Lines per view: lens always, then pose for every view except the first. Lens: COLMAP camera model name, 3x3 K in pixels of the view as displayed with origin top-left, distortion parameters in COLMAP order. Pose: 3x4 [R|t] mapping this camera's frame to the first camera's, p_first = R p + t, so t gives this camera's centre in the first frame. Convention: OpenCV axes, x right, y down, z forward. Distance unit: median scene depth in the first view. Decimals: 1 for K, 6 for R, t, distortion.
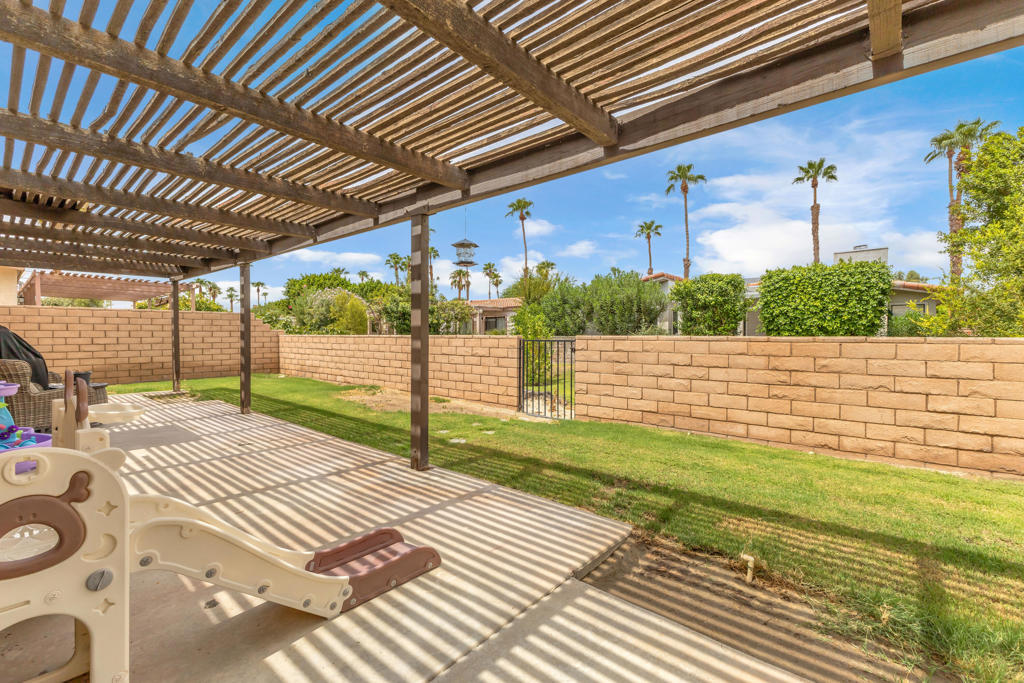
lens RADIAL K [[443.3, 0, 523.2], [0, 443.3, 332.6], [0, 0, 1]] dist [0.009902, -0.001399]
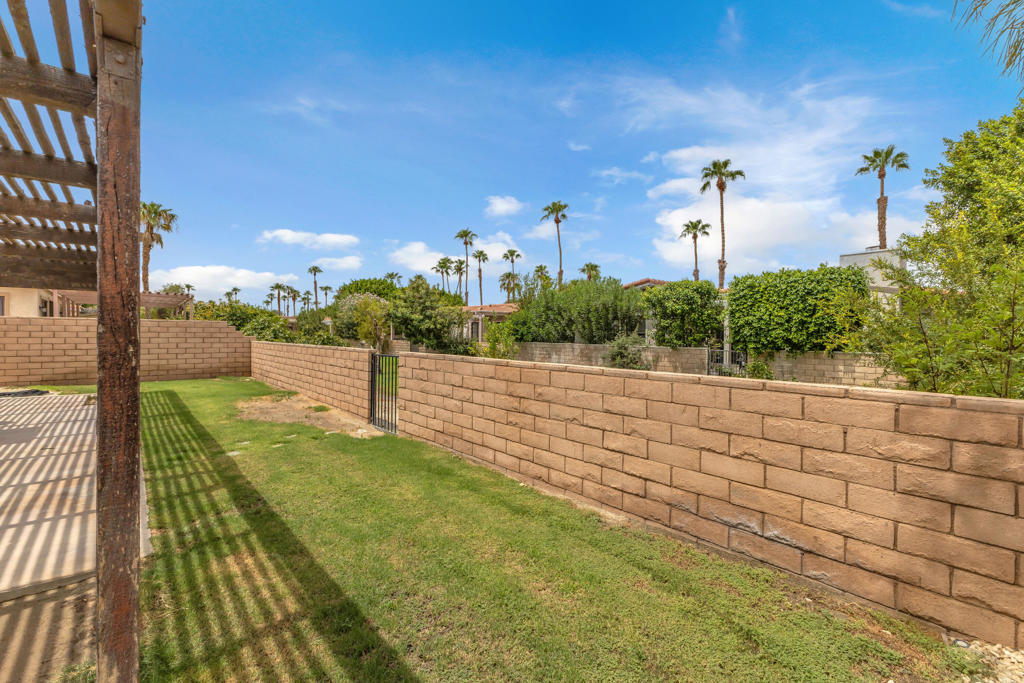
lens RADIAL K [[443.3, 0, 518.0], [0, 443.3, 332.1], [0, 0, 1]] dist [0.009902, -0.001399]
pose [[0.989477, 0.008200, -0.144457, 0.256909], [-0.008956, 0.999949, -0.004581, -0.017931], [0.144412, 0.005826, 0.989501, 0.017030]]
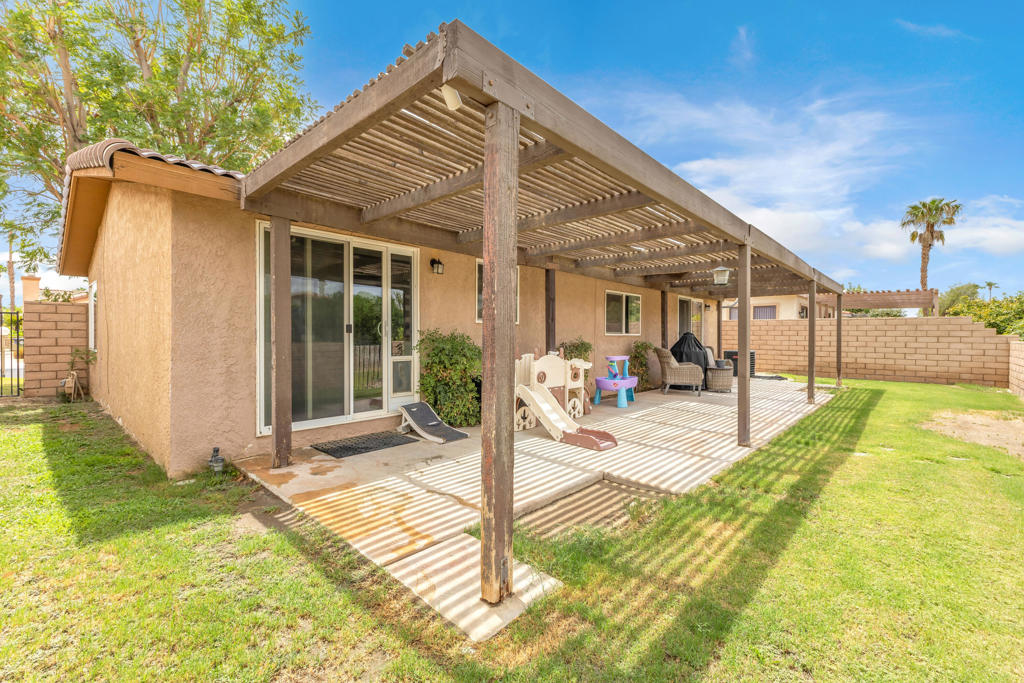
lens RADIAL K [[435.7, 0, 506.9], [0, 435.7, 340.2], [0, 0, 1]] dist [0.002929, -0.000263]
pose [[-0.051274, 0.014000, -0.998587, 0.307908], [-0.007131, 0.999871, 0.014384, -0.002256], [0.998659, 0.007858, -0.051167, 0.113146]]
